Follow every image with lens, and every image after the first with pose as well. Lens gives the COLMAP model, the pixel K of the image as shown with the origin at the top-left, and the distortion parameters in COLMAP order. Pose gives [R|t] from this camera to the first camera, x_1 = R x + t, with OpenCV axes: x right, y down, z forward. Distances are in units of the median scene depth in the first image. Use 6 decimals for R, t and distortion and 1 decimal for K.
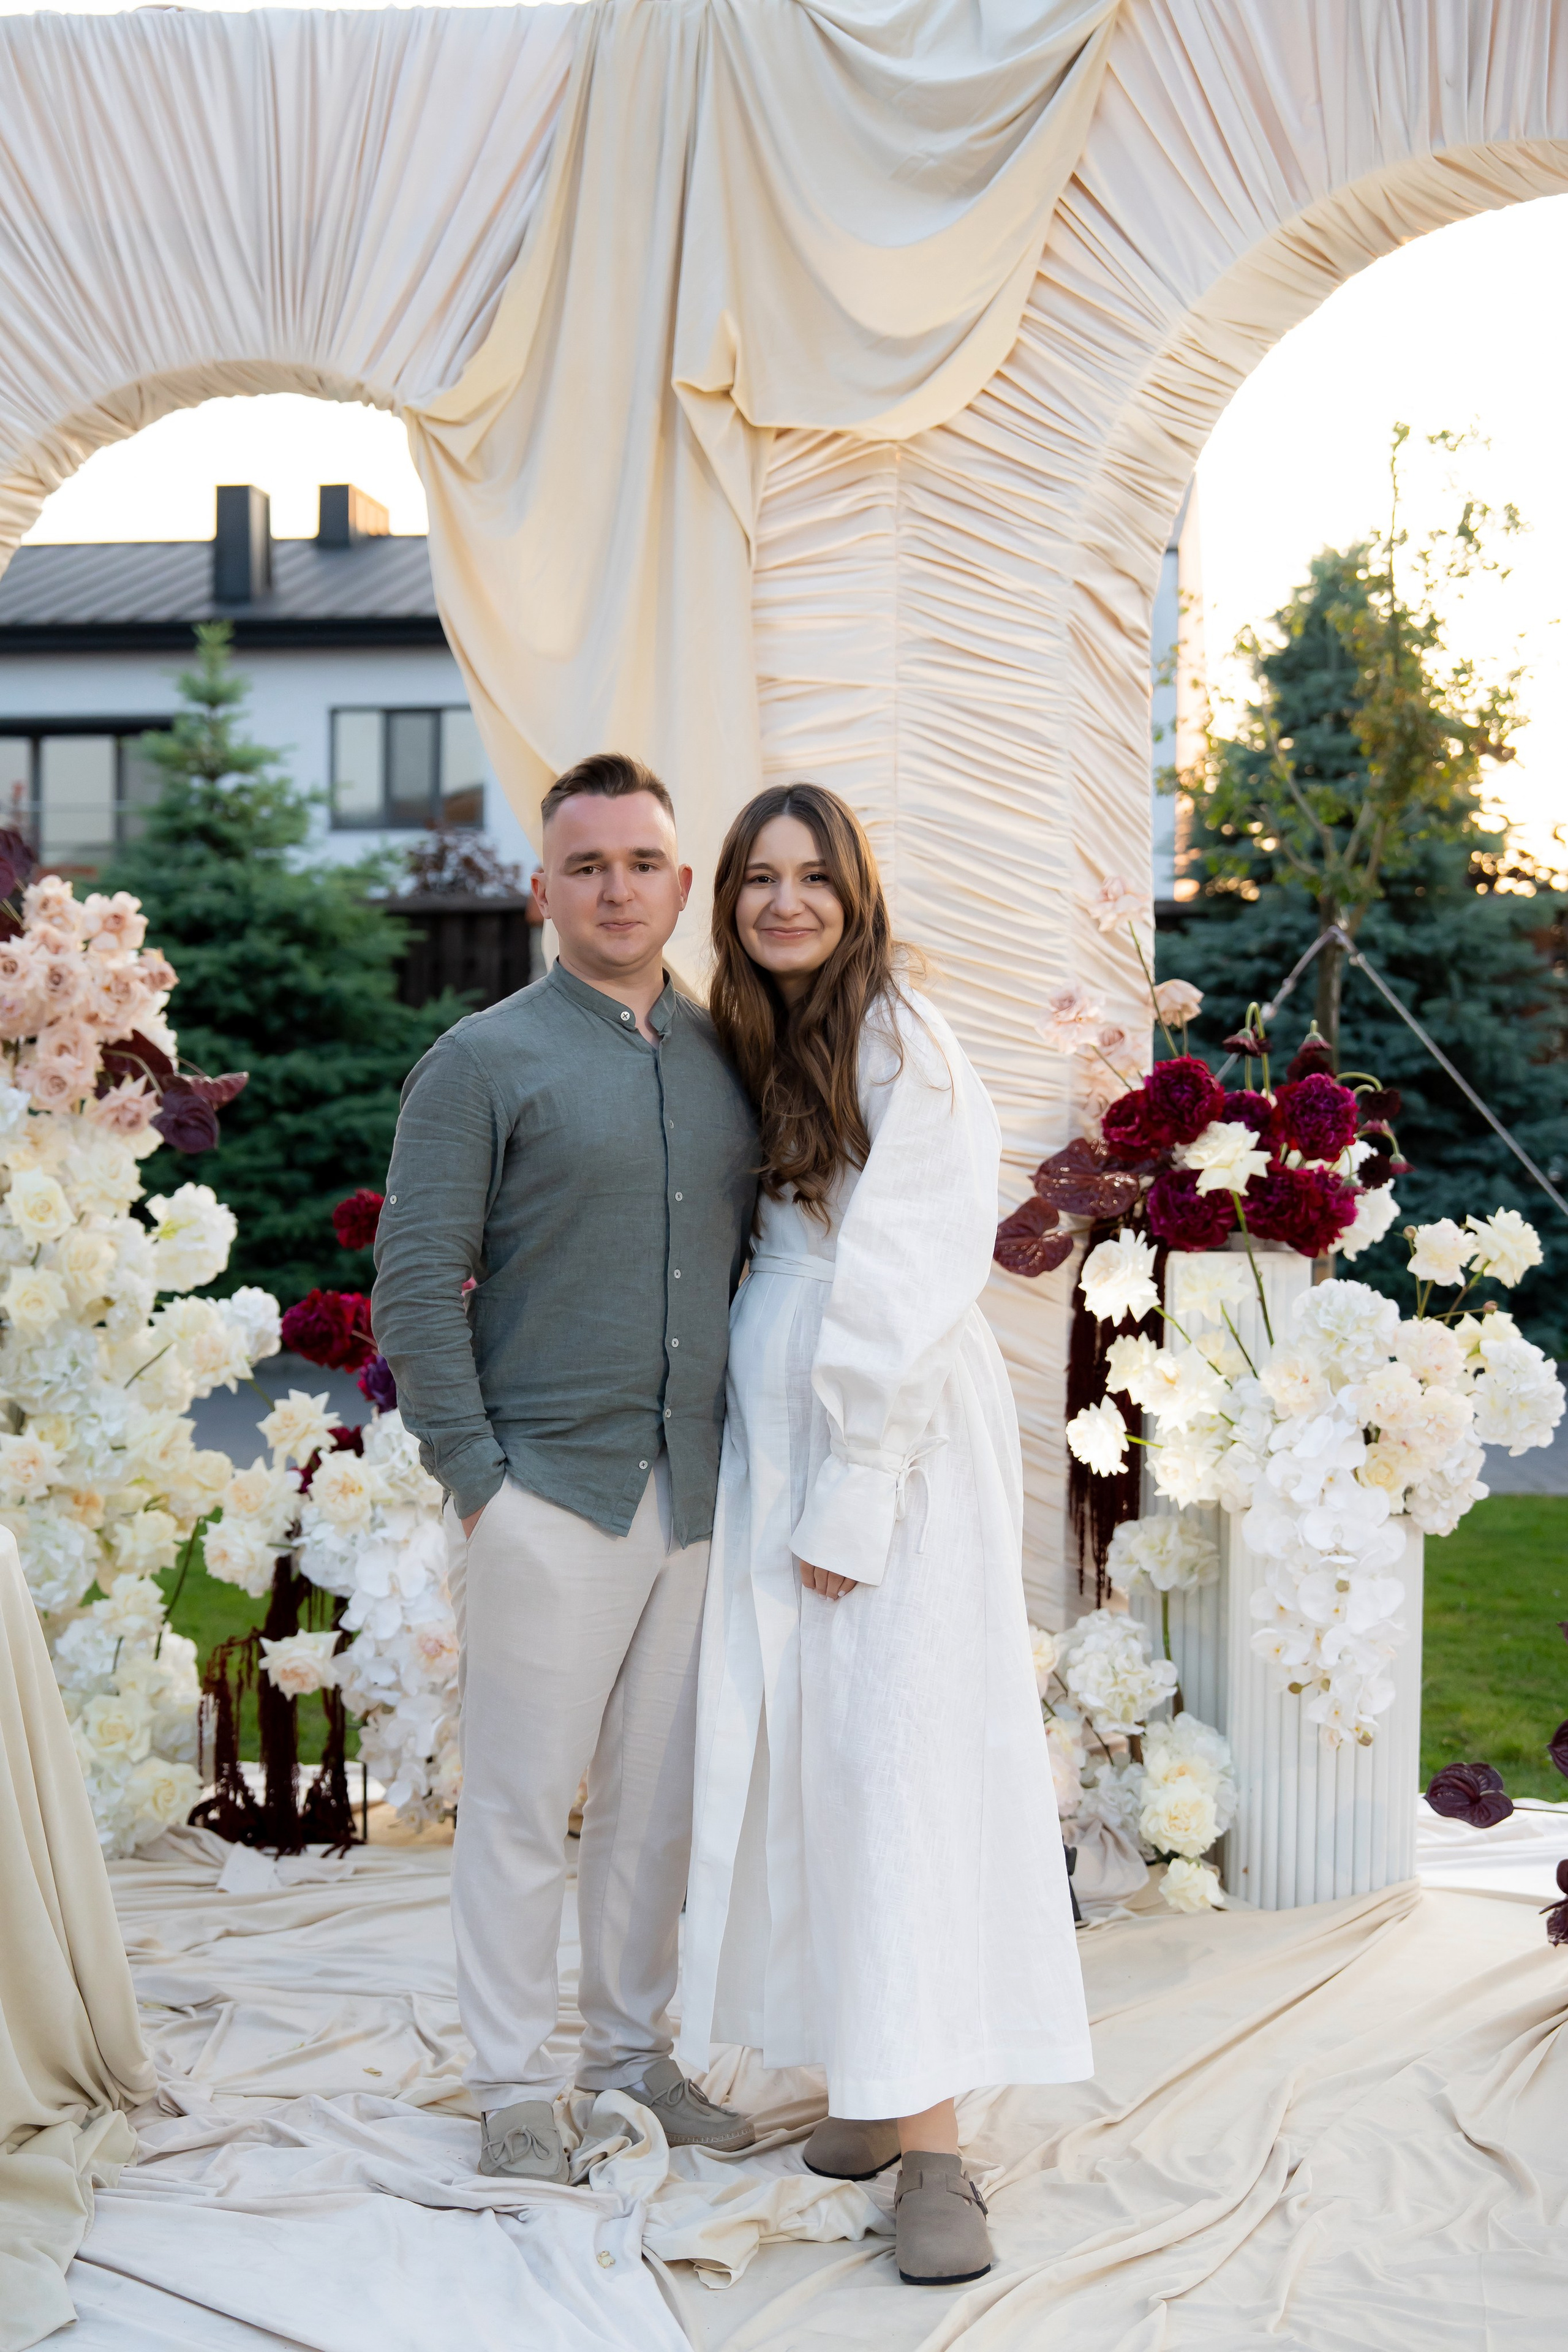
lens RADIAL K [[3003.6, 0, 757.6], [0, 3003.6, 1200.5], [0, 0, 1]] dist [0.017587, 0.000000]
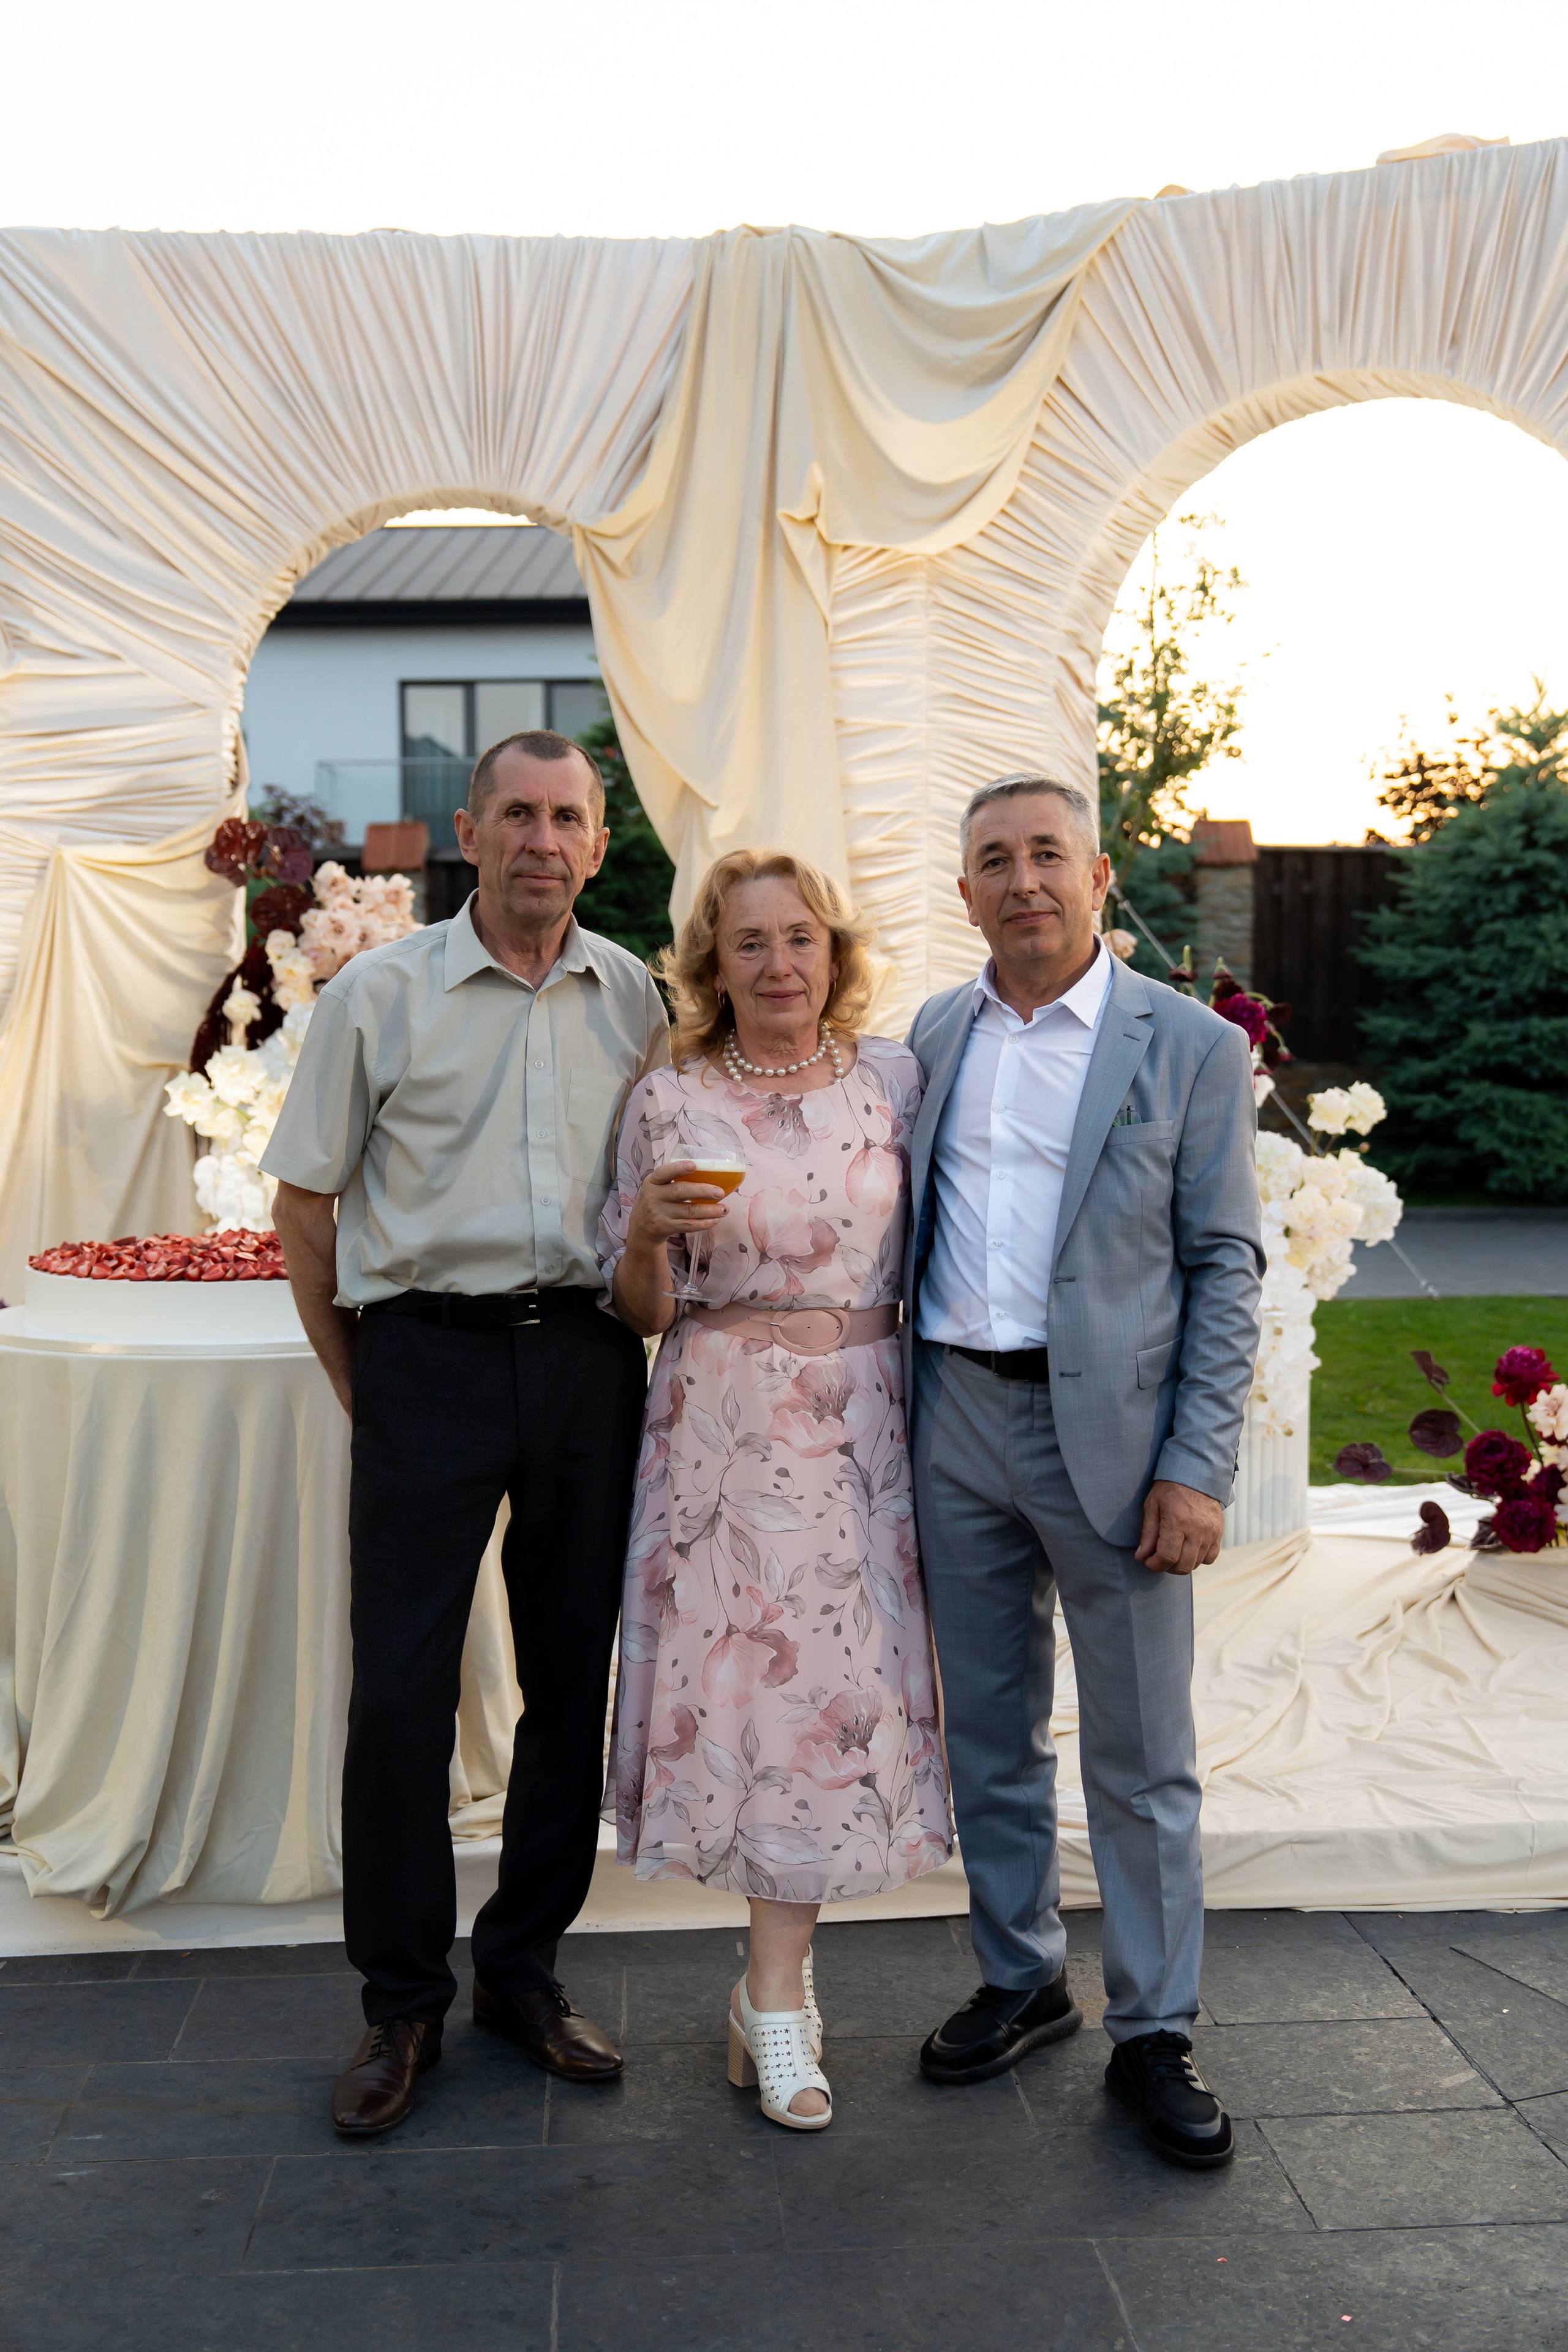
lens RADIAL K [[2525.2, 0, 793.2], [0, 2525.2, 1189.5], [0, 0, 1]] dist [0.022323, 0.000000]
pose [[0.991057, -0.022208, 0.131578, -0.188390], [0.017347, 0.999128, 0.037978, 0.003104], [-0.132306, -0.035356, 0.990578, -0.203996]]
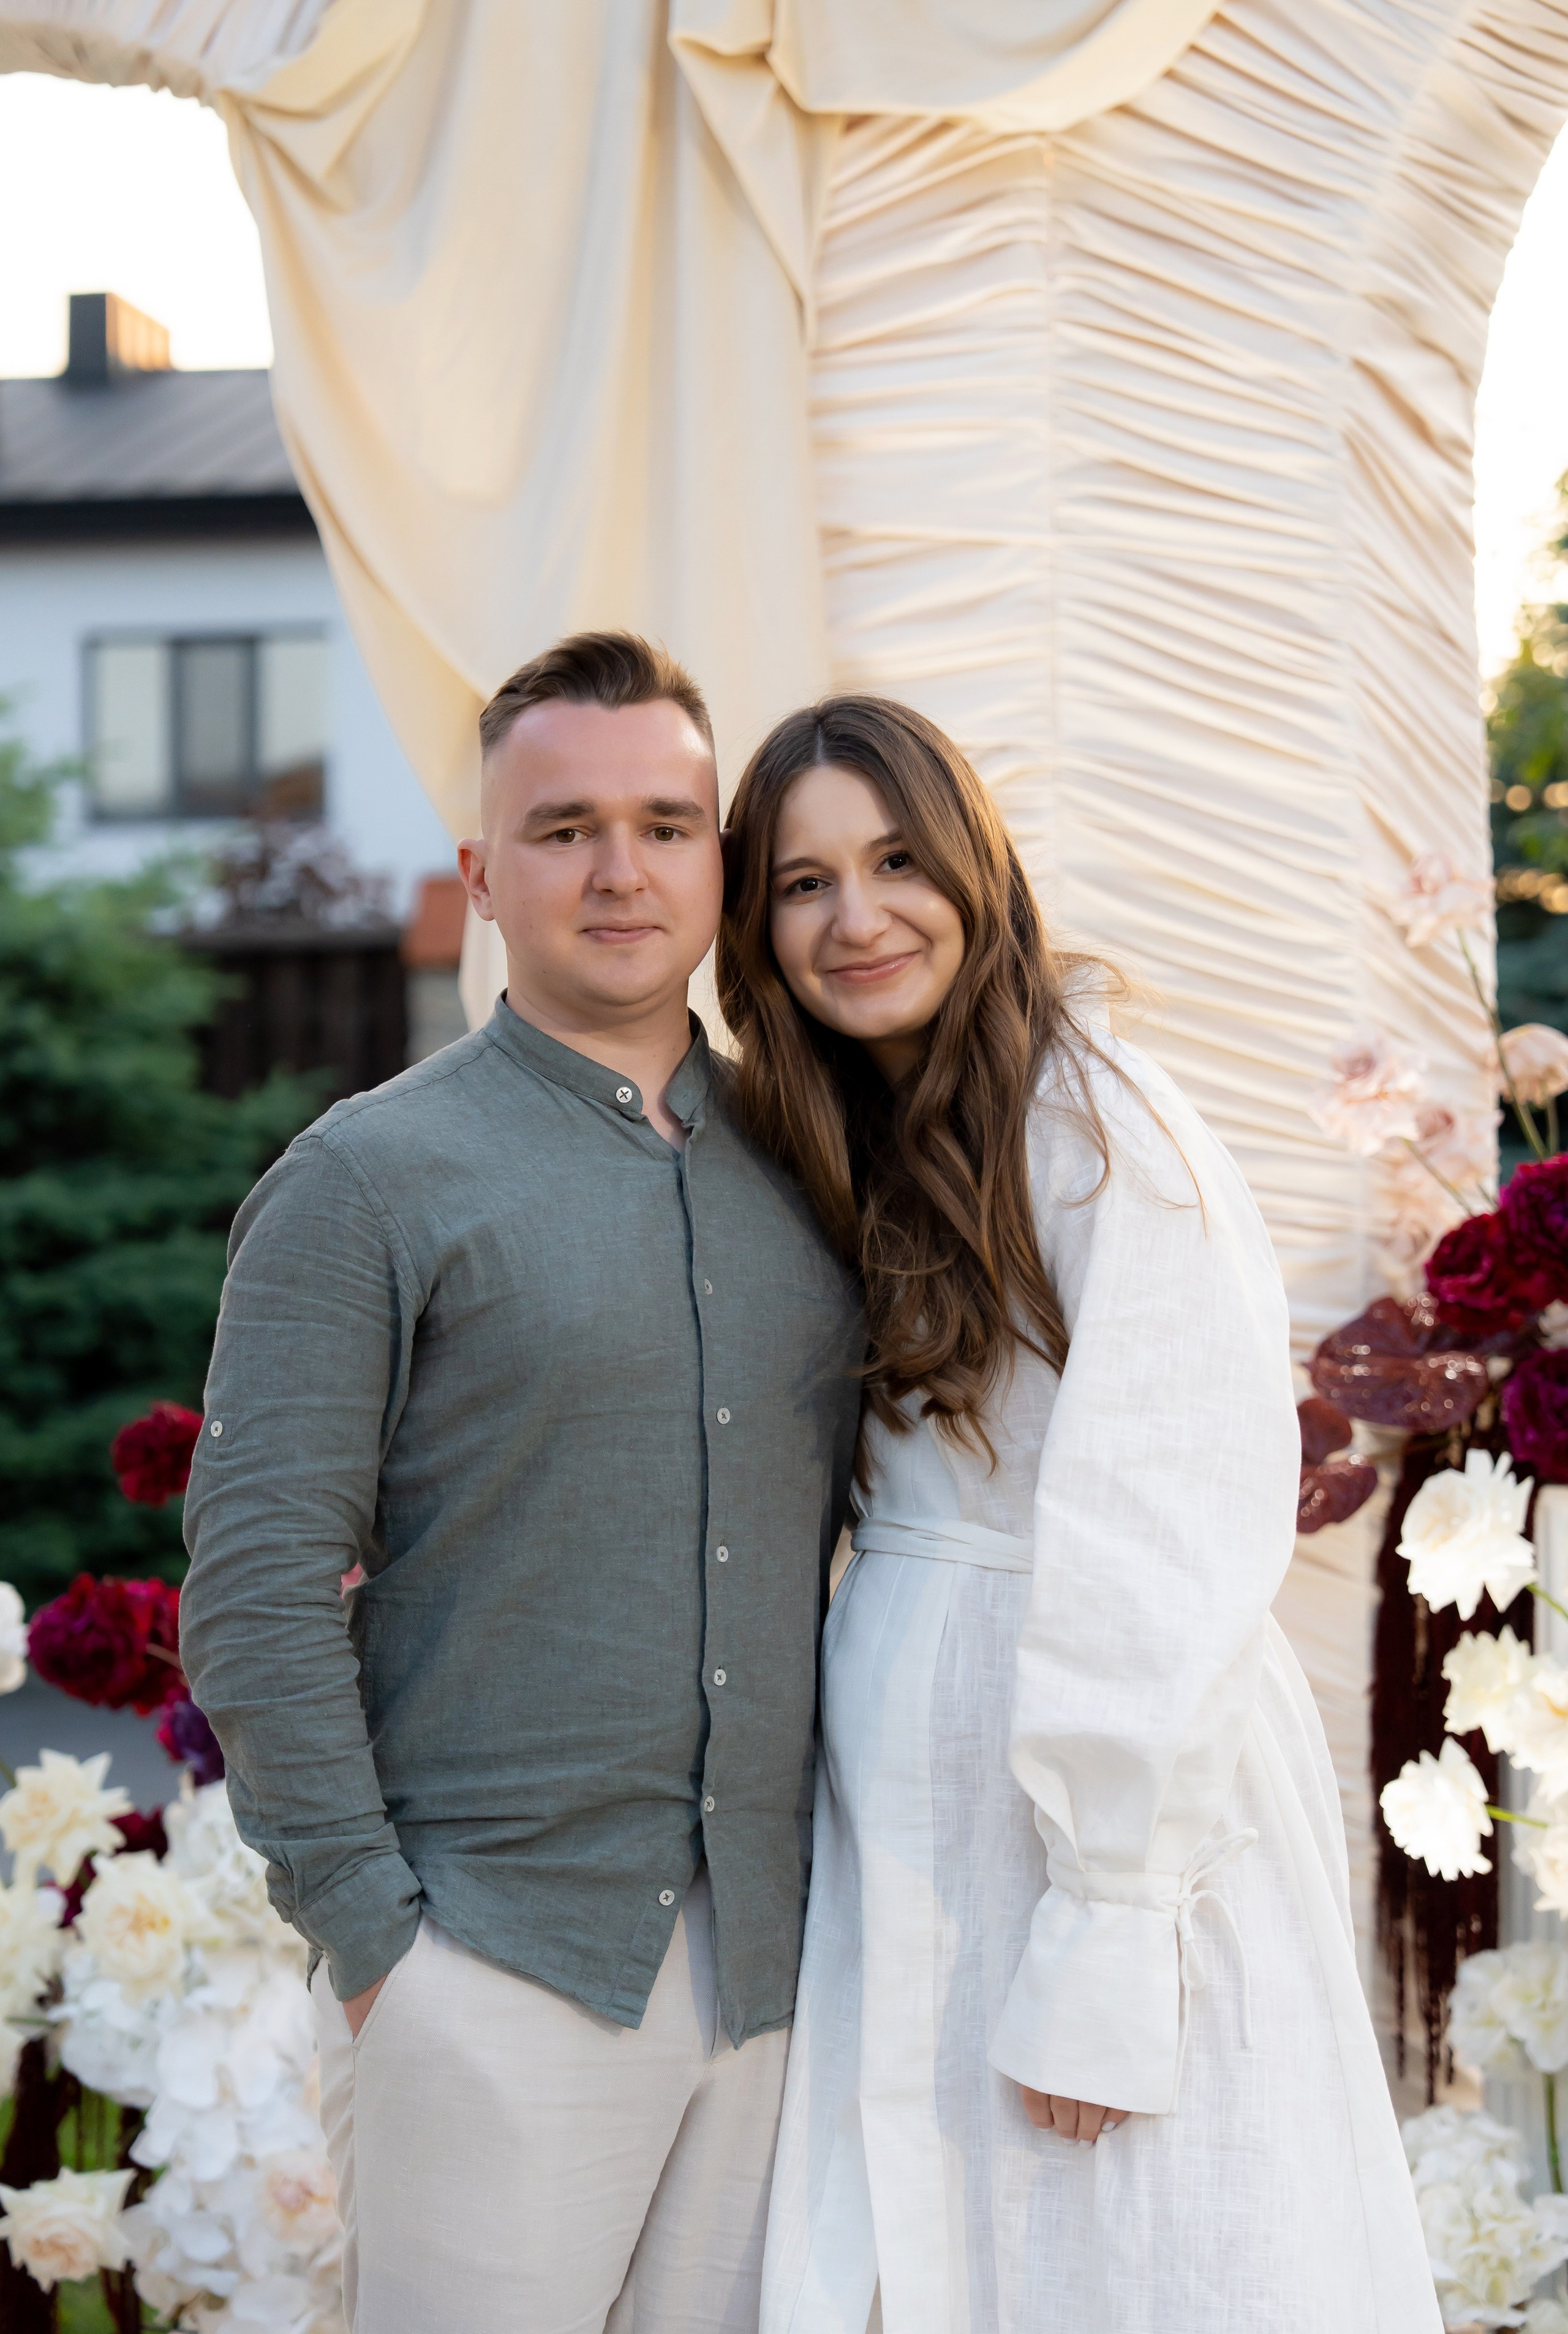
lens RADIAL K [[4749.7, 0, 806.9], [0, 4749.7, 1169.9], [0, 0, 1]] dist [0.043338, 0.000000]
pose [[0.999847, -0.015153, 0.008695, -0.013176], [0.015559, 0.998693, -0.048688, -0.001848], [-0.007946, 0.048815, 0.998776, 0.068878]]
